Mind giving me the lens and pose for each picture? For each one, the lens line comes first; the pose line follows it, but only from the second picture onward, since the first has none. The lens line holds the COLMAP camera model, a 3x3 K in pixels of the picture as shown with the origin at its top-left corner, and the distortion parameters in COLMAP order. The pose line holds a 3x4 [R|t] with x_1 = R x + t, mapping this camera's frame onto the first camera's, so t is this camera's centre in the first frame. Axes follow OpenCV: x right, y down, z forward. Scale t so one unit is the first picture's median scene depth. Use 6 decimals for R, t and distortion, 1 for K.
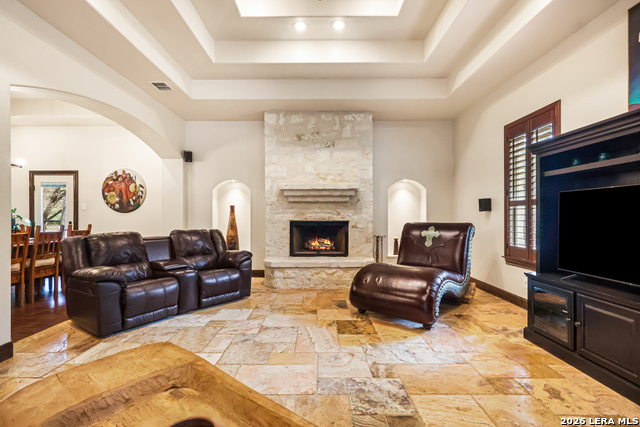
lens RADIAL K [[300.8, 0, 314.9], [0, 300.8, 216.4], [0, 0, 1]] dist [-0.003884, 0.000153]
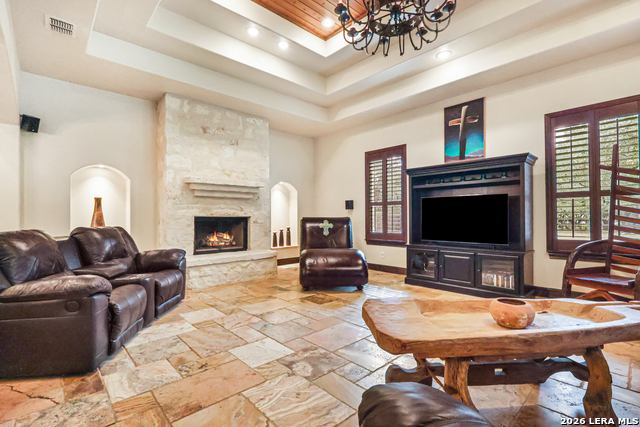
lens RADIAL K [[300.8, 0, 315.9], [0, 300.8, 213.8], [0, 0, 1]] dist [-0.003884, 0.000153]
pose [[0.733238, 0.005745, 0.679948, -0.468679], [0.002285, 0.999938, -0.010912, 0.018406], [-0.679968, 0.009555, 0.733179, 0.059210]]
